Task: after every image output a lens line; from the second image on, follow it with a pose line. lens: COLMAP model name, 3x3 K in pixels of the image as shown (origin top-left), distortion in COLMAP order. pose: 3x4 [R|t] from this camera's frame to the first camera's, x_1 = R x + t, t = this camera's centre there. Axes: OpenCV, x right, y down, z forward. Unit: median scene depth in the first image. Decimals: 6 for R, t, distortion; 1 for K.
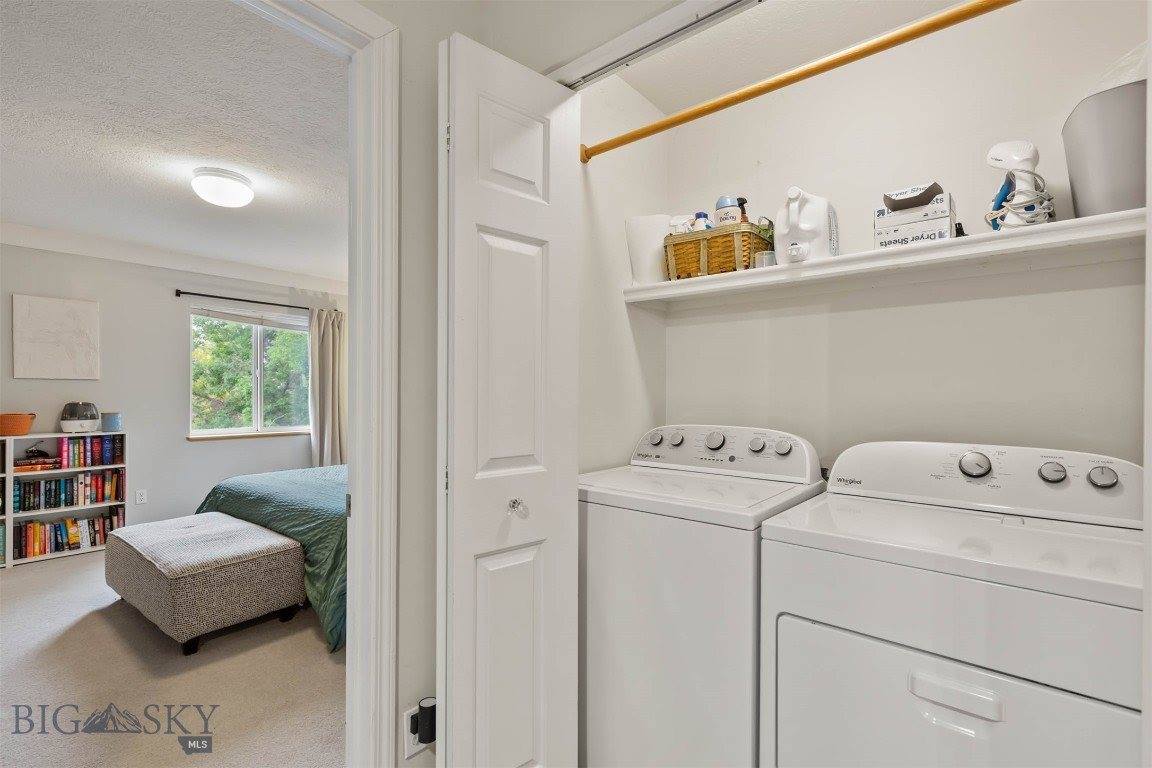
lens RADIAL K [[520.3, 0, 575.3], [0, 520.3, 389.4], [0, 0, 1]] dist [0.007740, -0.000945]
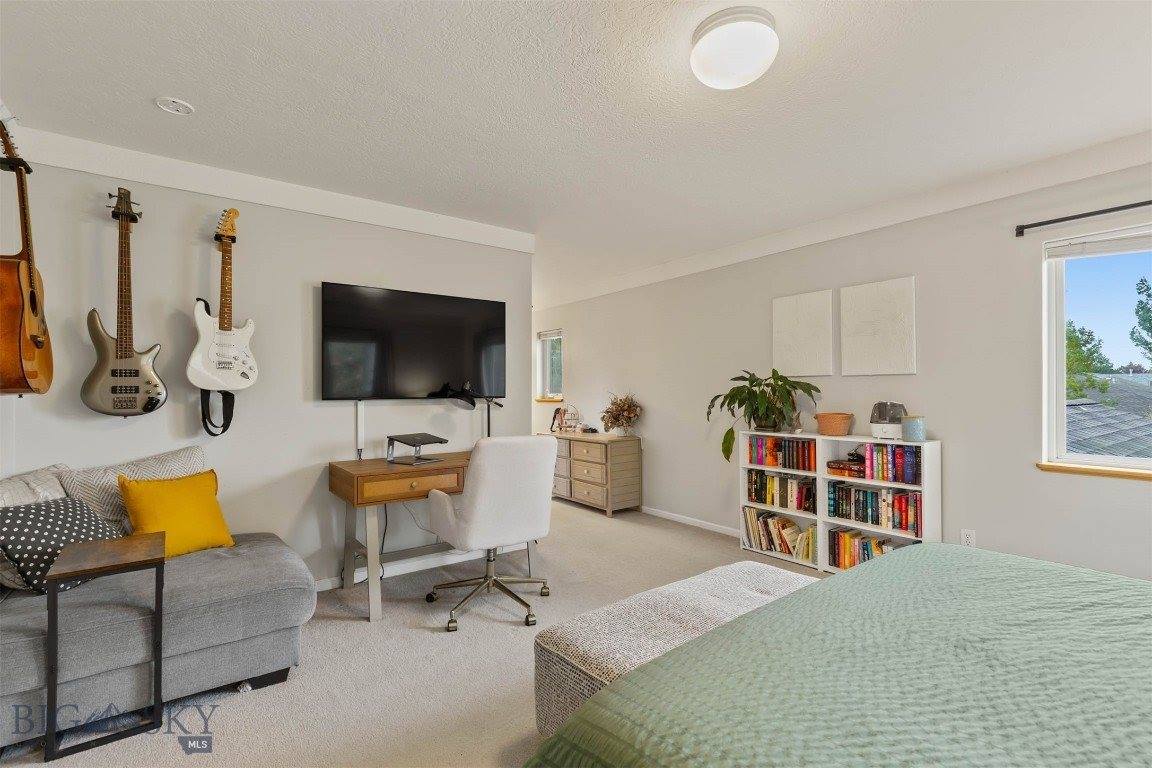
lens RADIAL K [[520.3, 0, 577.2], [0, 520.3, 394.6], [0, 0, 1]] dist [0.007740, -0.000945]
pose [[-0.218617, 0.005433, -0.975796, -0.039869], [0.009486, 0.999949, 0.003442, 0.005330], [0.975765, -0.008504, -0.218657, 0.718981]]
